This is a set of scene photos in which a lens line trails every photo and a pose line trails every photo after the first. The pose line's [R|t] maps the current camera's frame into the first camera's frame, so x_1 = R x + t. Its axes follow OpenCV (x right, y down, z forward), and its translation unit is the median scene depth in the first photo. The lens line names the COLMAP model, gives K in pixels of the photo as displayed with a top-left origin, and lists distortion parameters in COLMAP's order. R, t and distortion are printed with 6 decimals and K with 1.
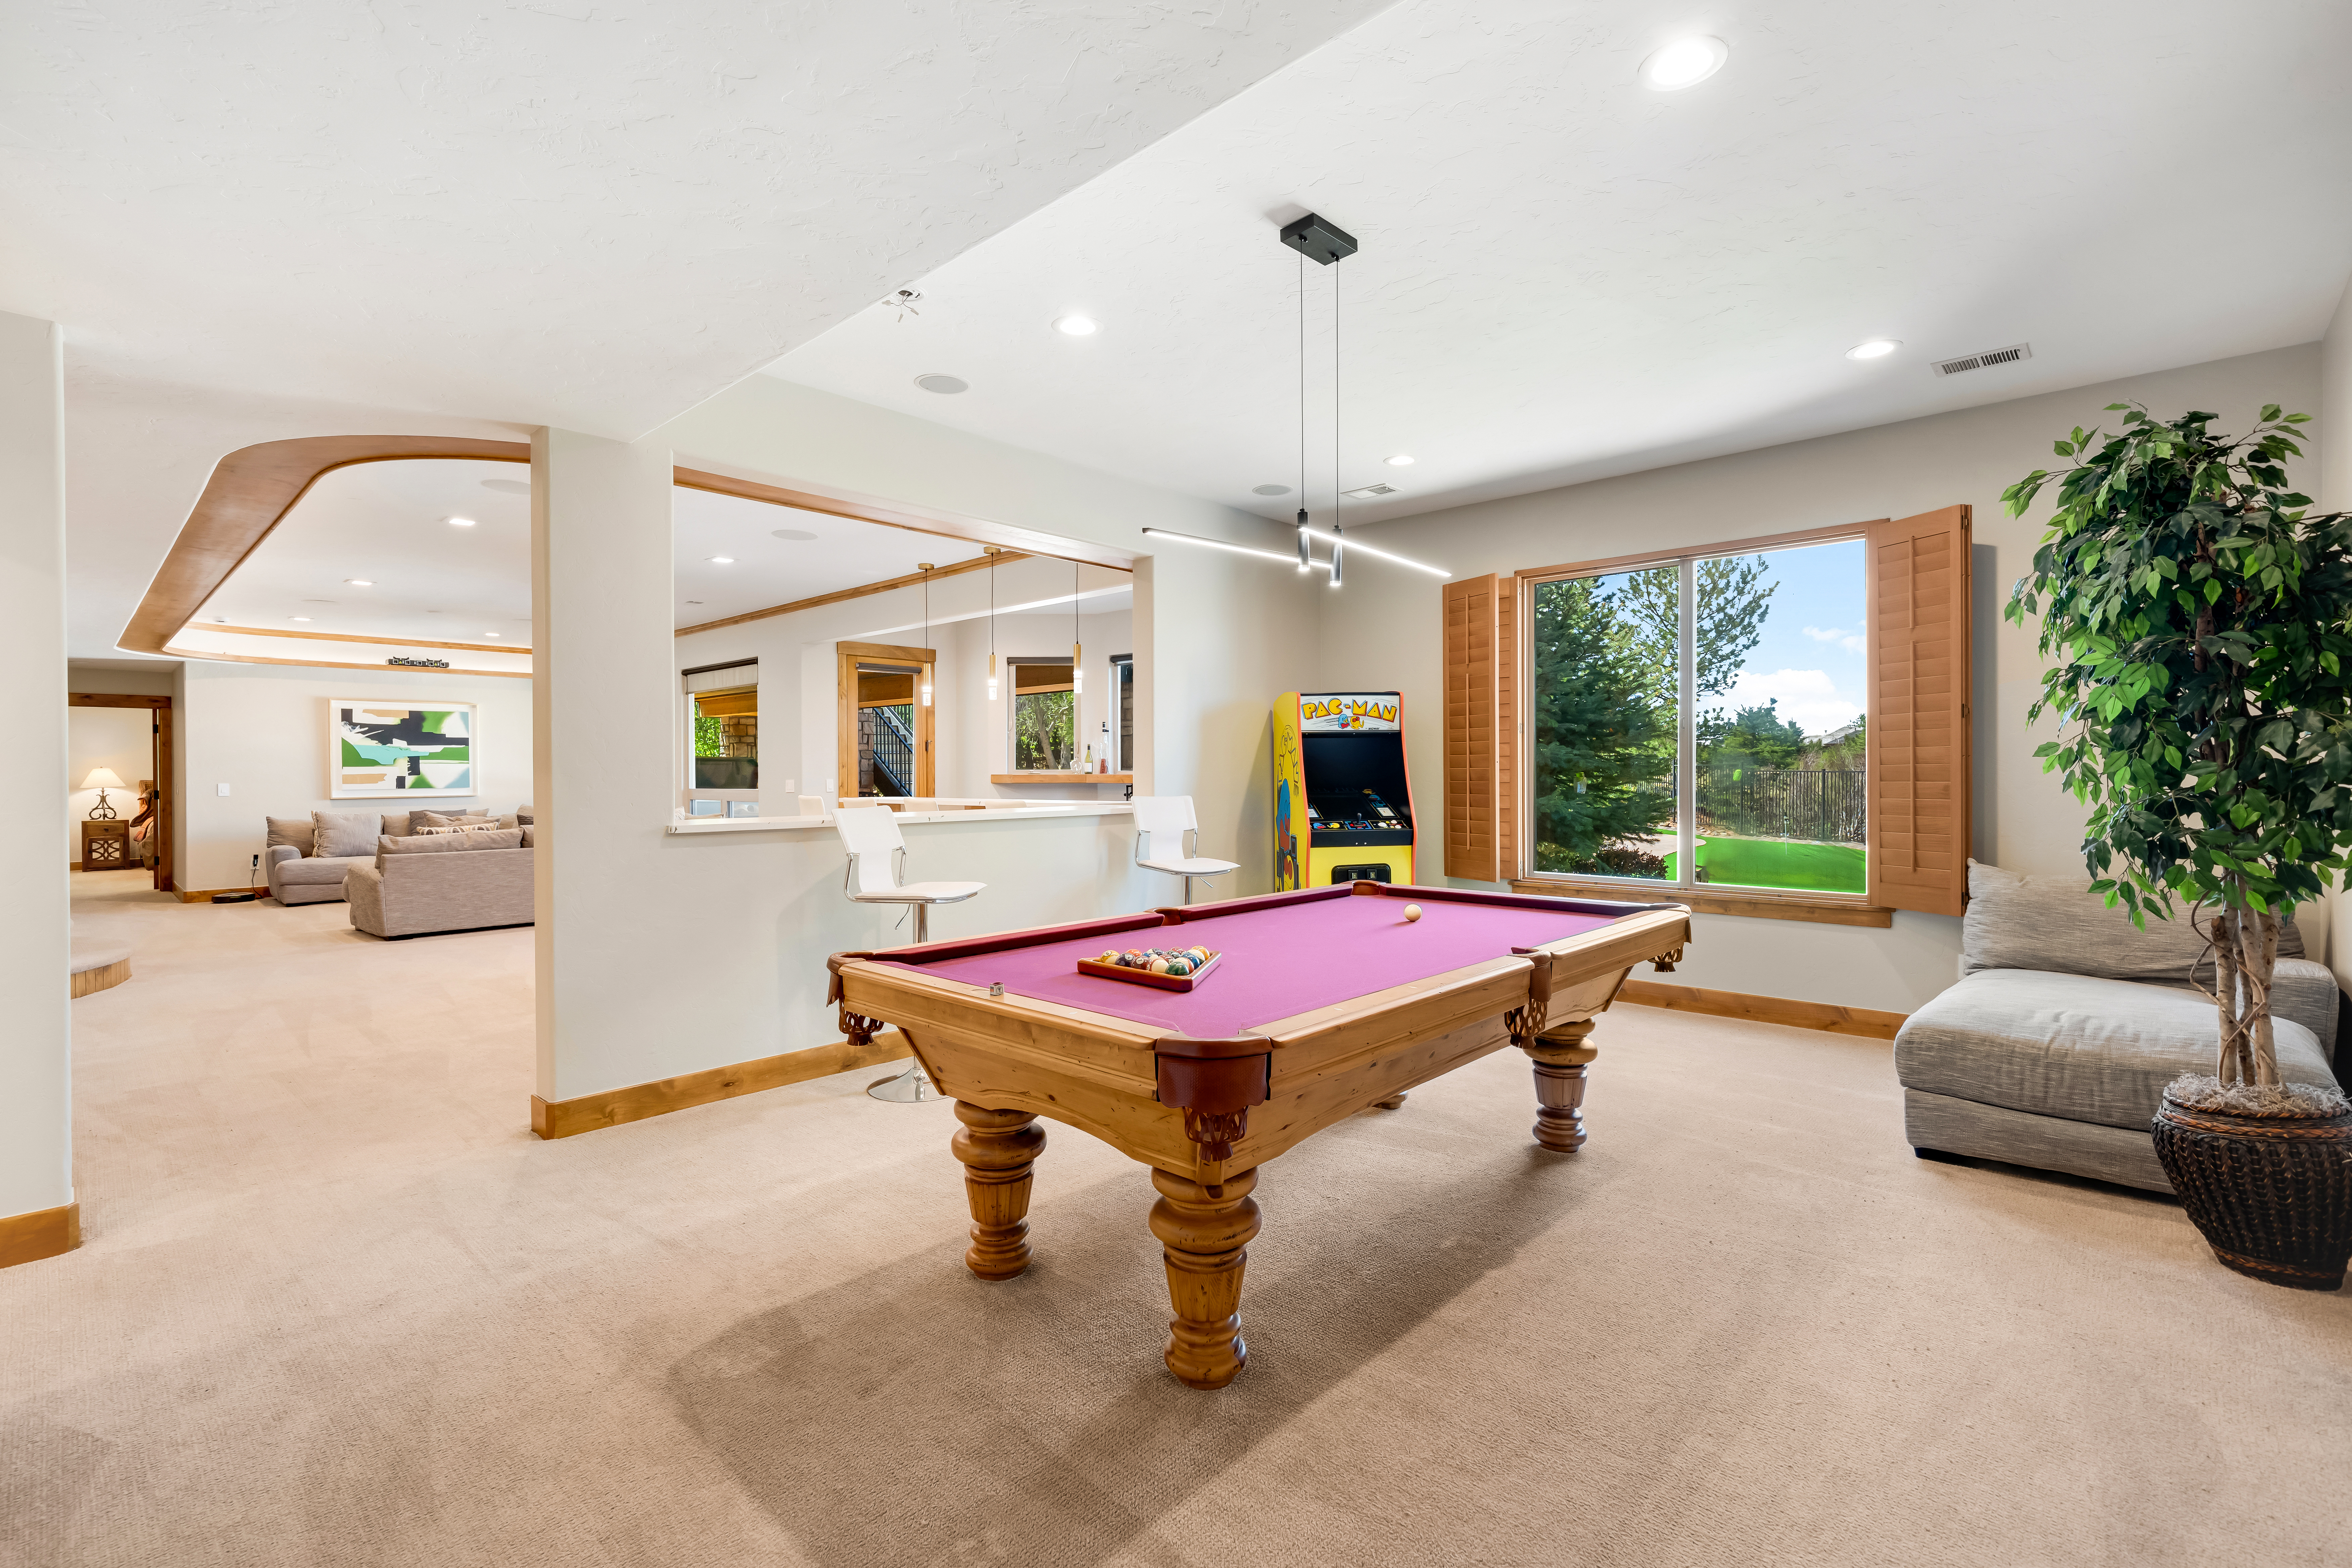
lens RADIAL K [[1073.6, 0, 1179.0], [0, 1073.6, 780.8], [0, 0, 1]] dist [0.005348, -0.000356]
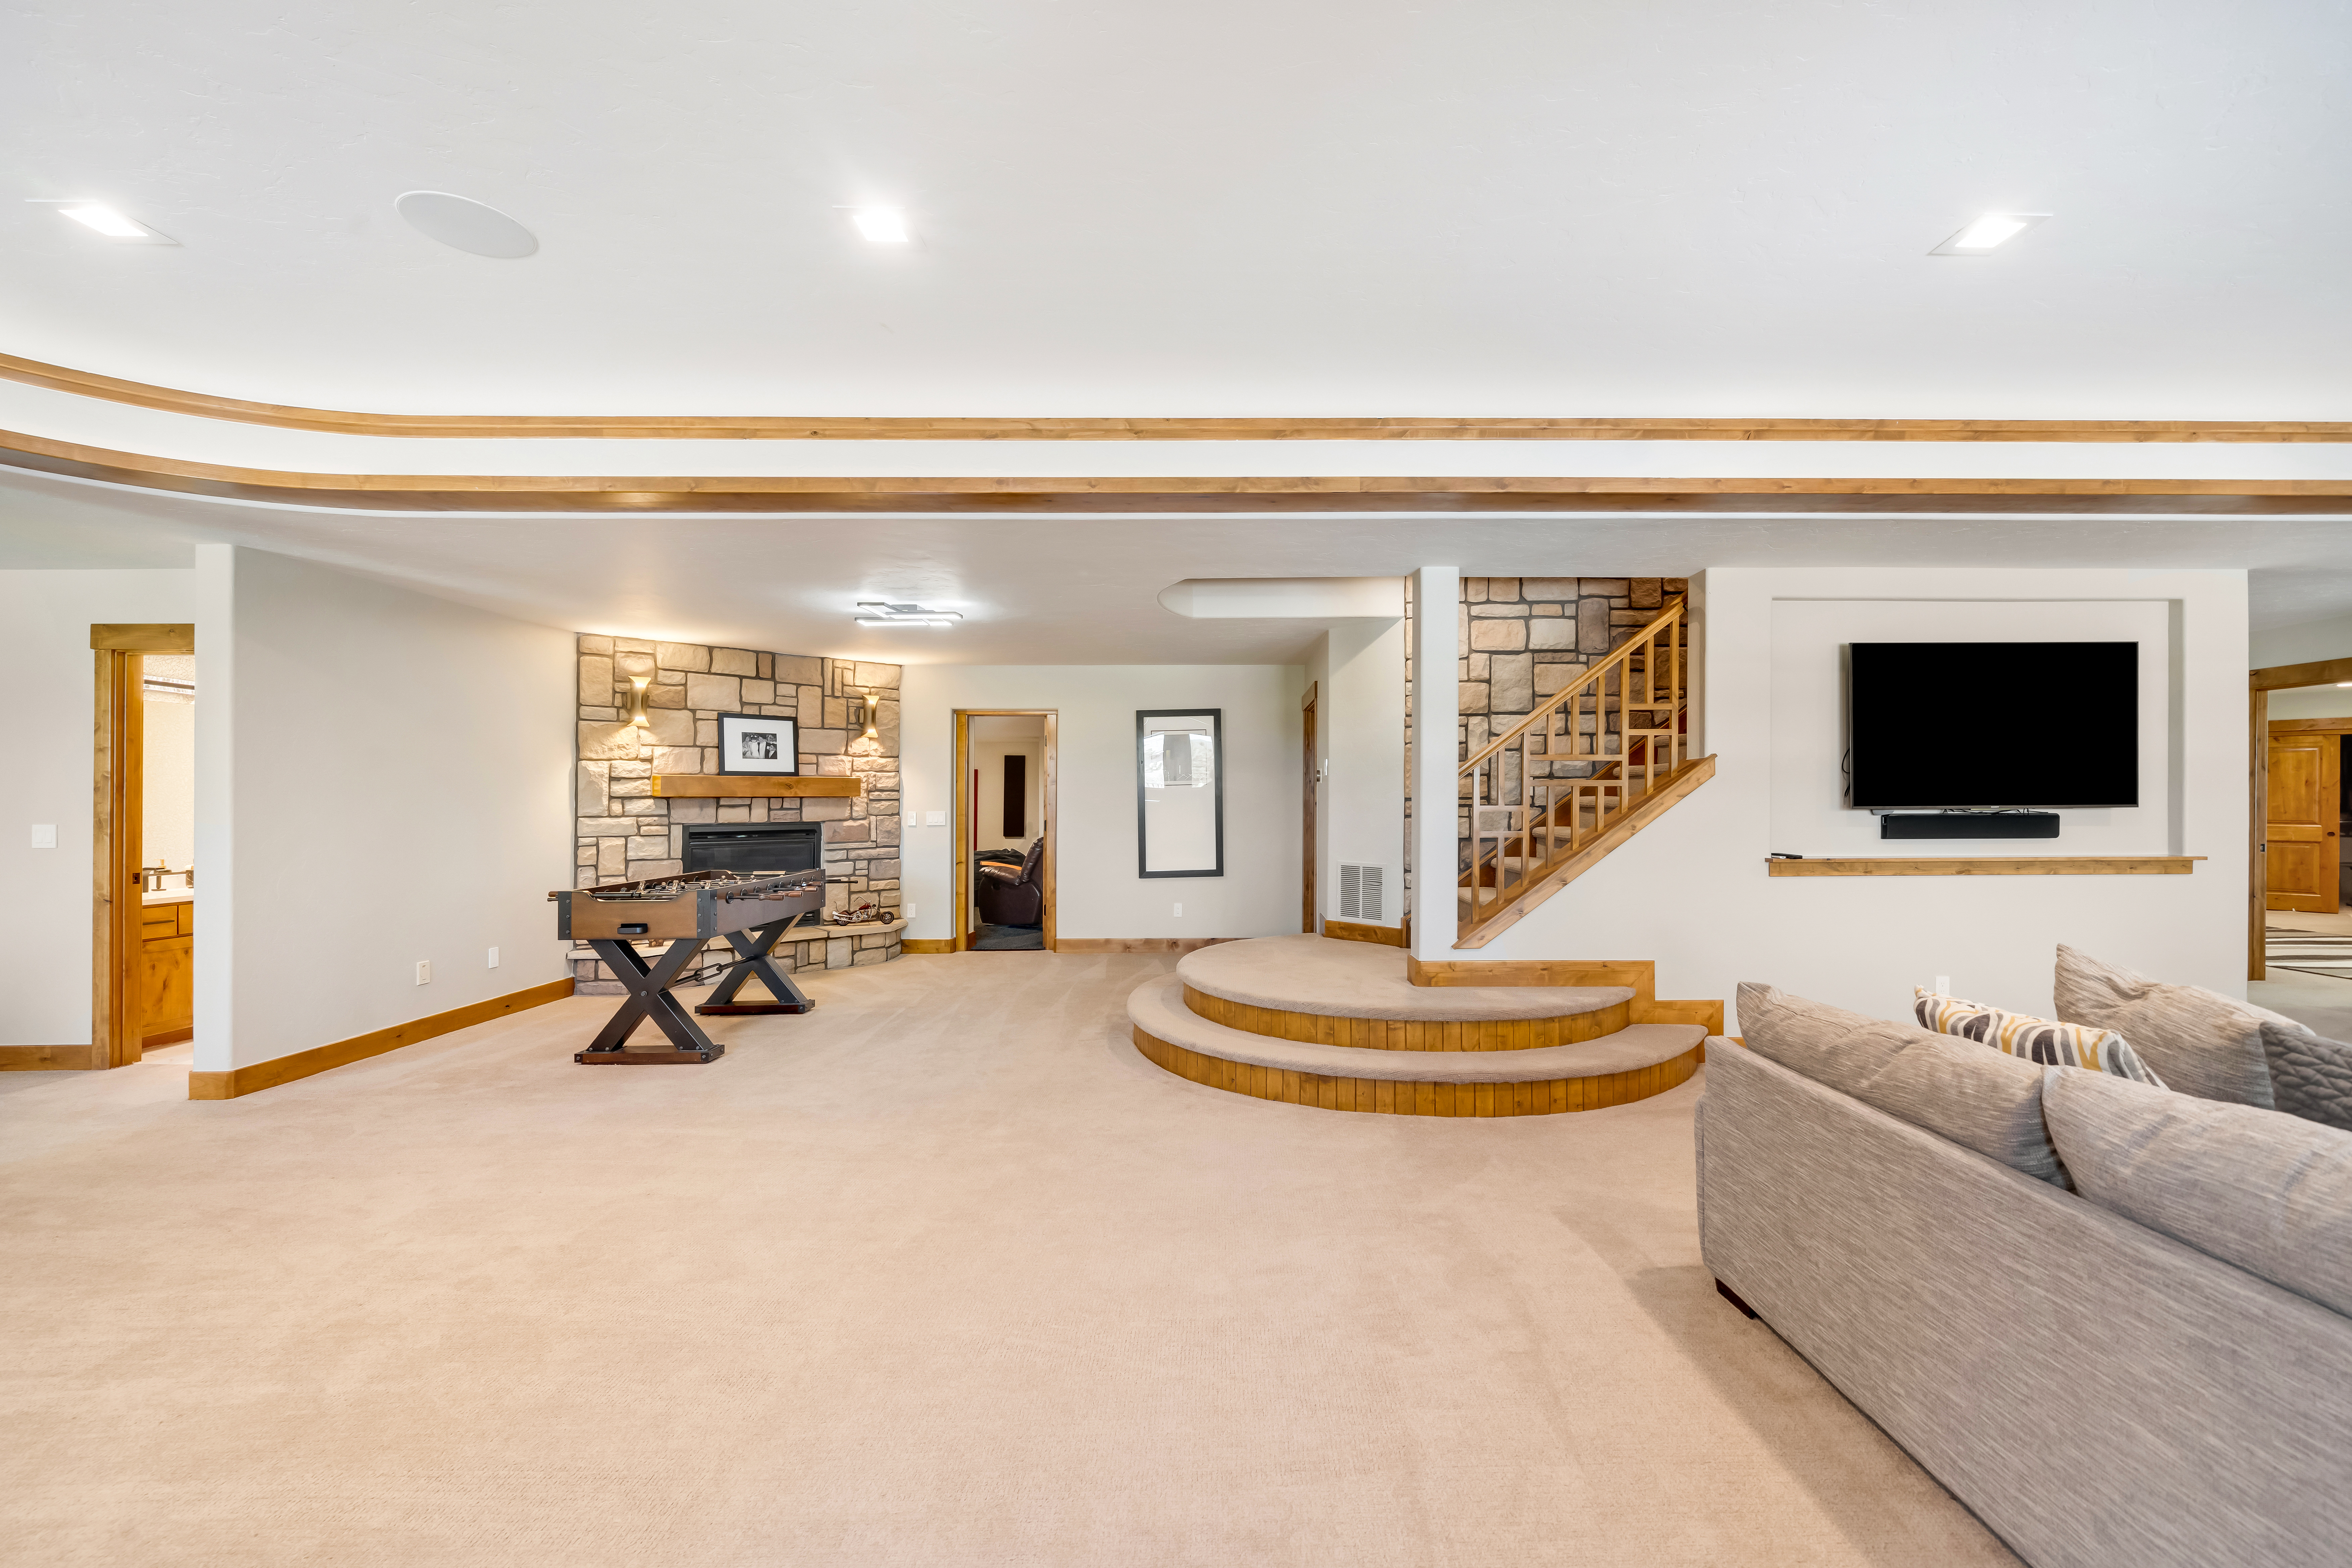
lens RADIAL K [[943.3, 0, 1172.9], [0, 943.3, 801.4], [0, 0, 1]] dist [-0.002886, 0.000256]
pose [[-0.734589, 0.010566, -0.678430, -0.314640], [0.003909, 0.999928, 0.011340, -0.010029], [0.678501, 0.005678, -0.734578, 0.874150]]
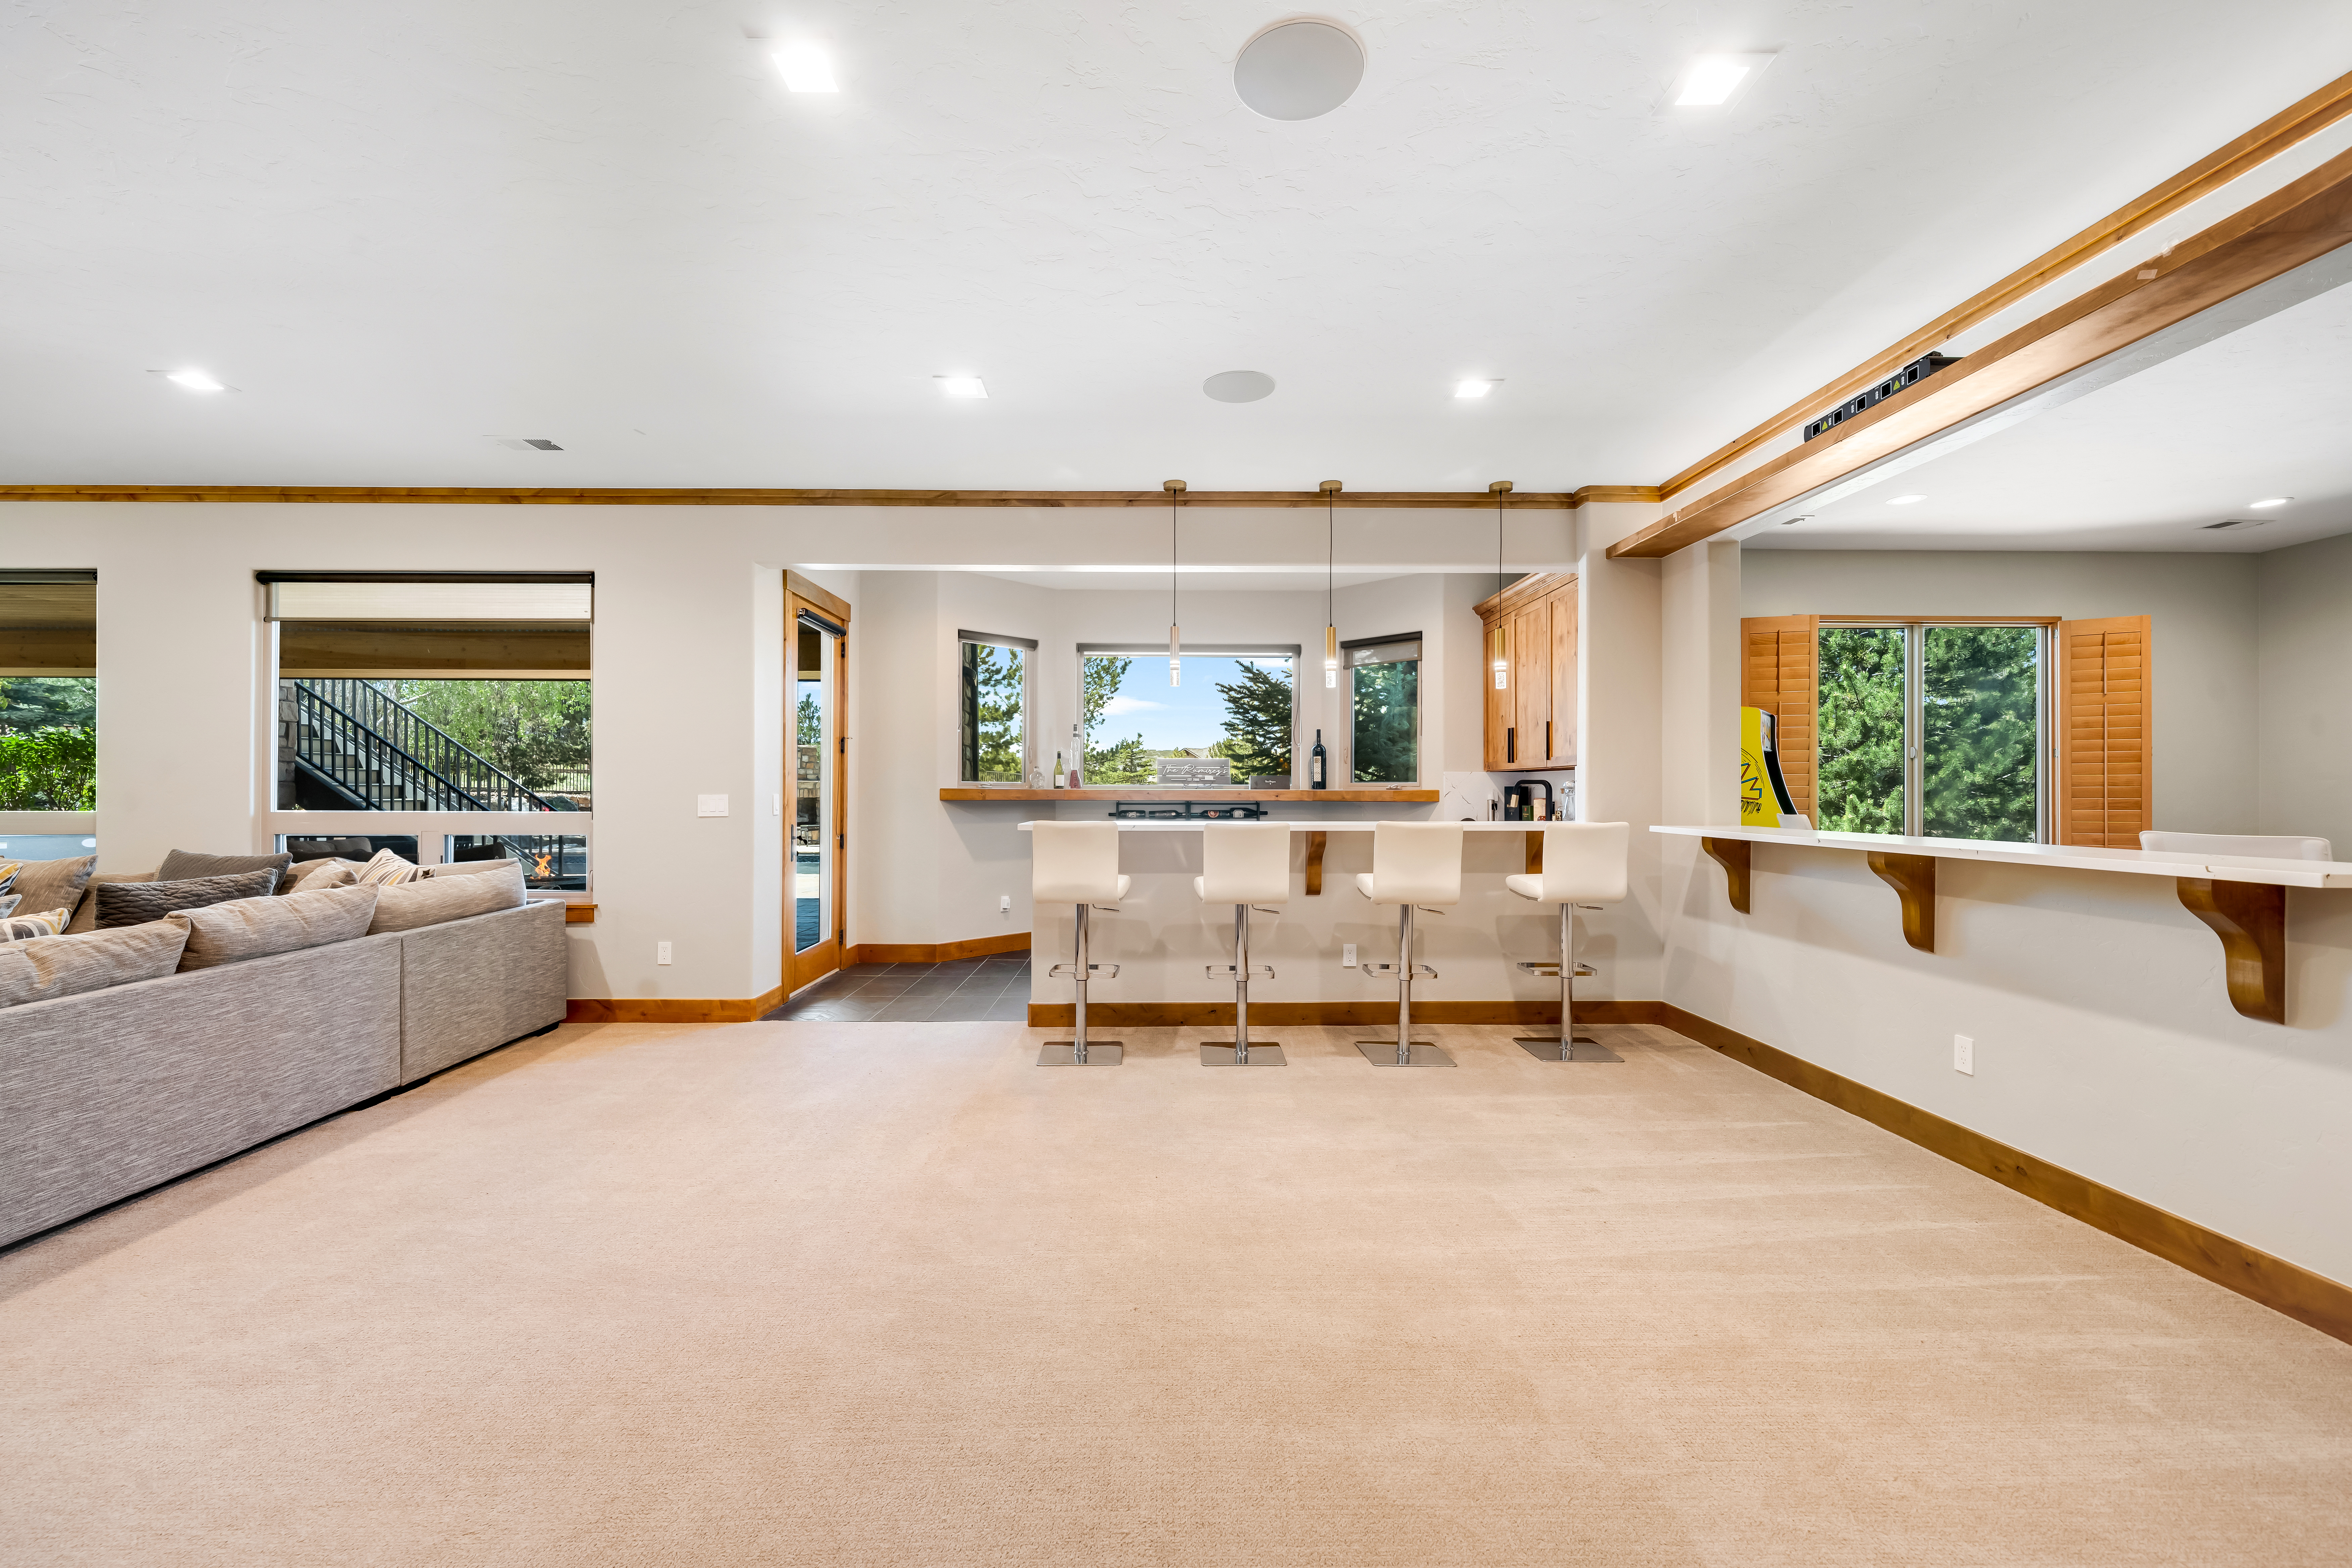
lens RADIAL K [[943.3, 0, 1159.3], [0, 943.3, 784.6], [0, 0, 1]] dist [-0.002886, 0.000256]
pose [[0.713458, 0.010478, 0.700620, -0.513067], [-0.000441, 0.999895, -0.014505, 0.000763], [-0.700698, 0.010039, 0.713387, 0.443356]]
